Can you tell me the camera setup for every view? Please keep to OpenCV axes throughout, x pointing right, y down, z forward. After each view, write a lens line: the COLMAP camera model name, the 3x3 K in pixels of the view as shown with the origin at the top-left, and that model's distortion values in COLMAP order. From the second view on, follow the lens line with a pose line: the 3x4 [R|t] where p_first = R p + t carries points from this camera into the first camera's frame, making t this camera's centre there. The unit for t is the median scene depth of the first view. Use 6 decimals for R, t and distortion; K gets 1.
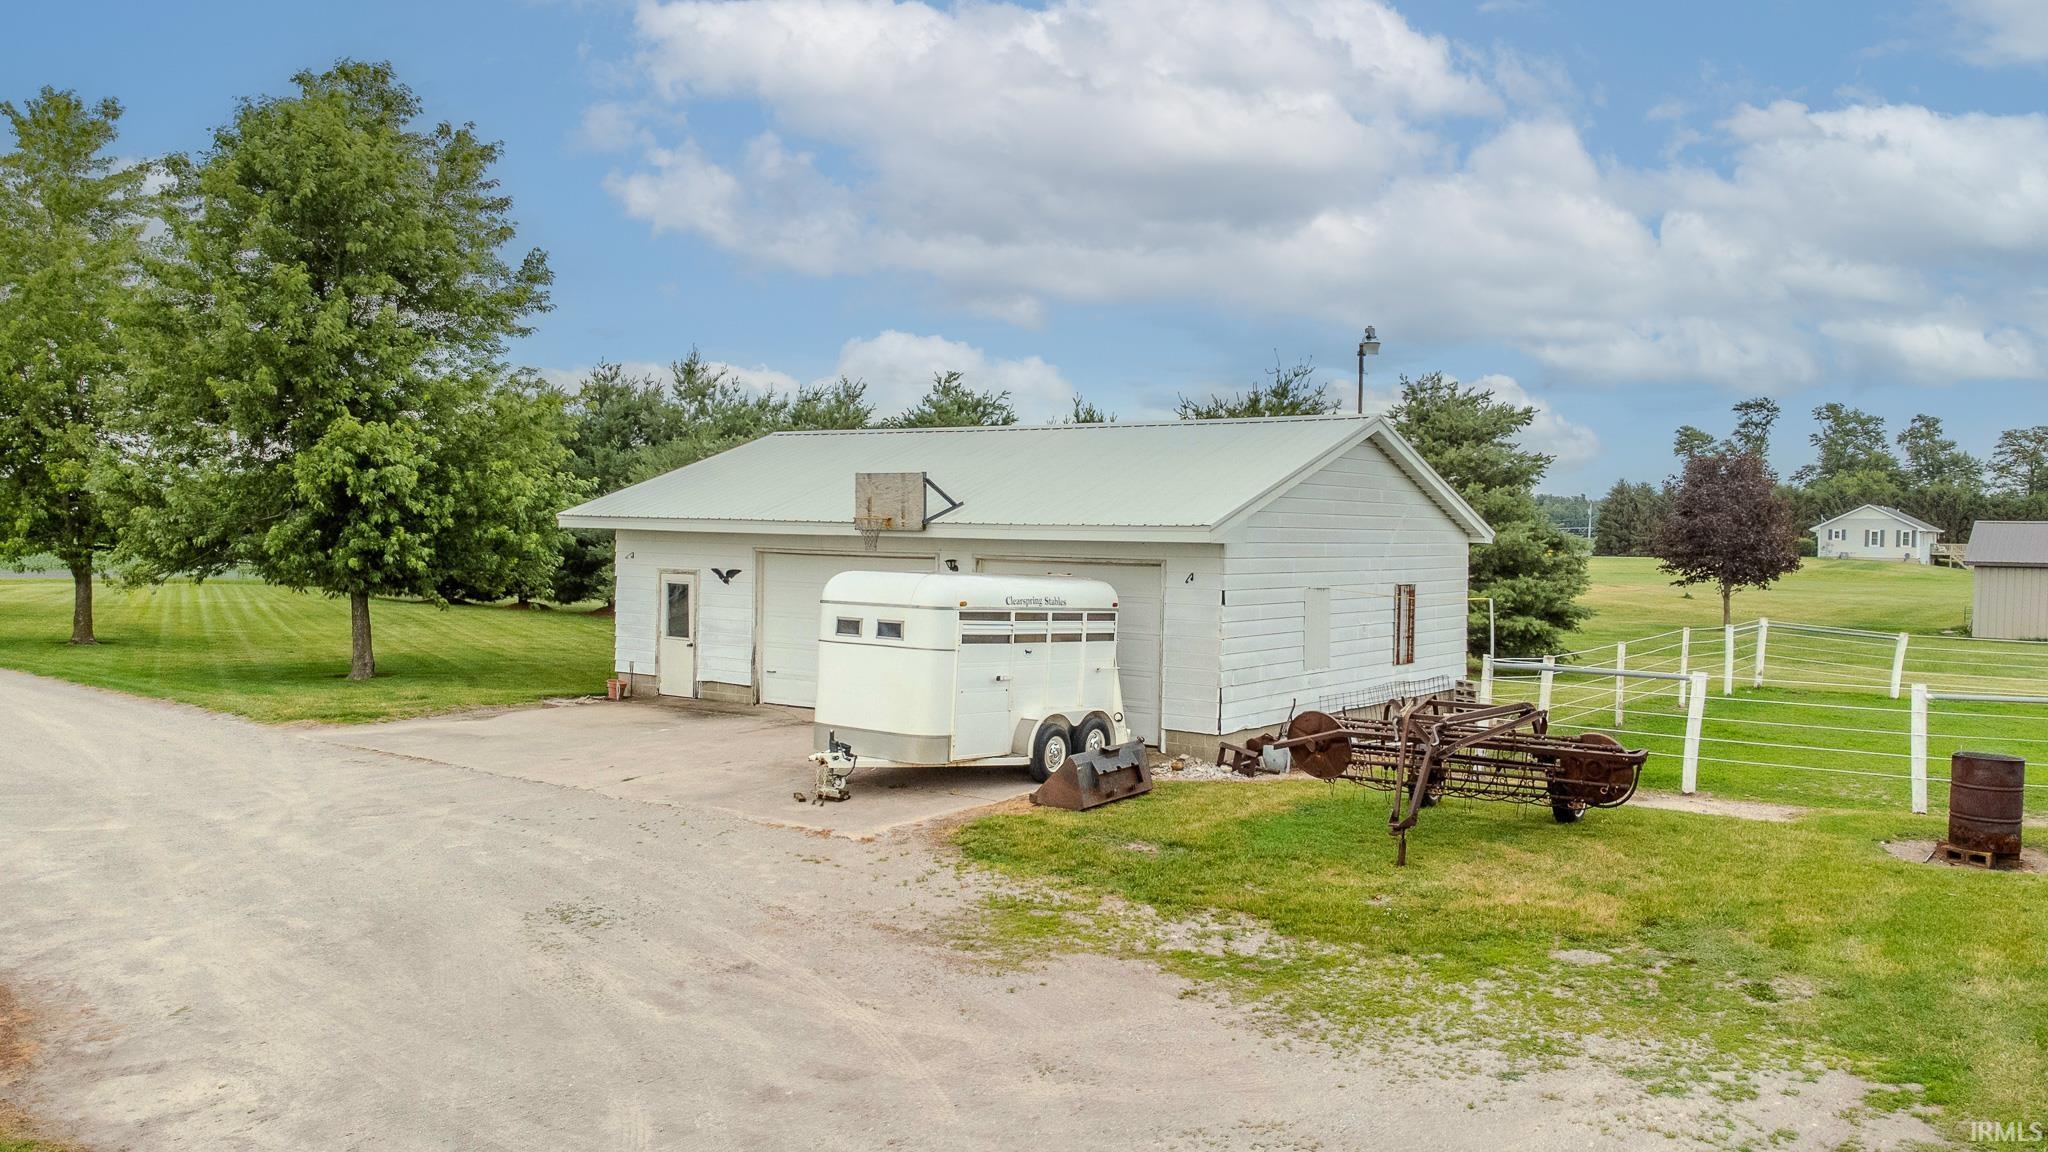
lens RADIAL K [[1549.5, 0, 1005.6], [0, 1549.5, 566.9], [0, 0, 1]] dist [0.057755, 0.007974]
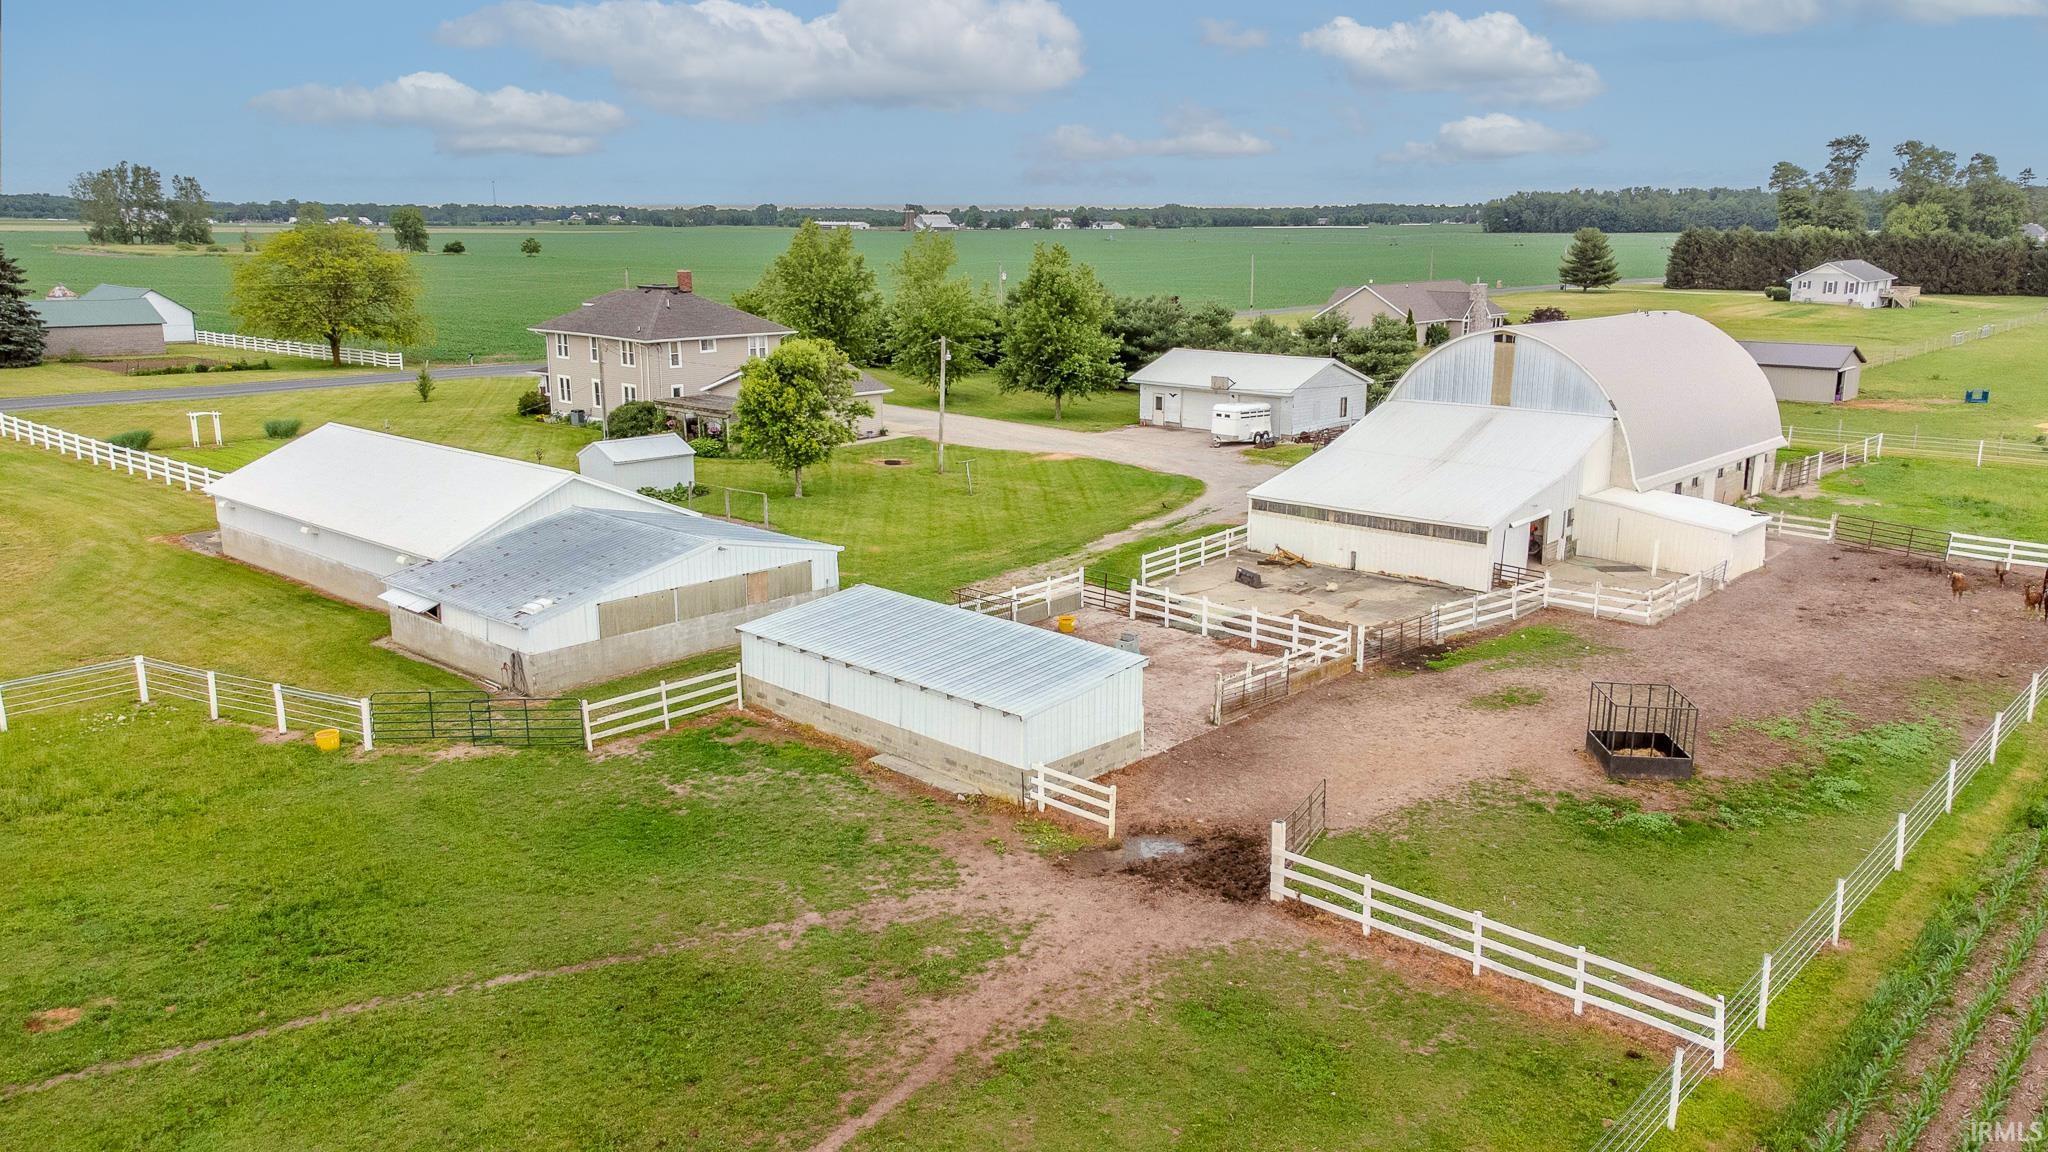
lens RADIAL K [[1549.5, 0, 1005.6], [0, 1549.5, 566.9], [0, 0, 1]] dist [0.057755, 0.007974]
pose [[0.994805, 0.010428, -0.101260, -0.189140], [0.009598, 0.980699, 0.195287, -0.329864], [0.101342, -0.195244, 0.975505, -2.896519]]
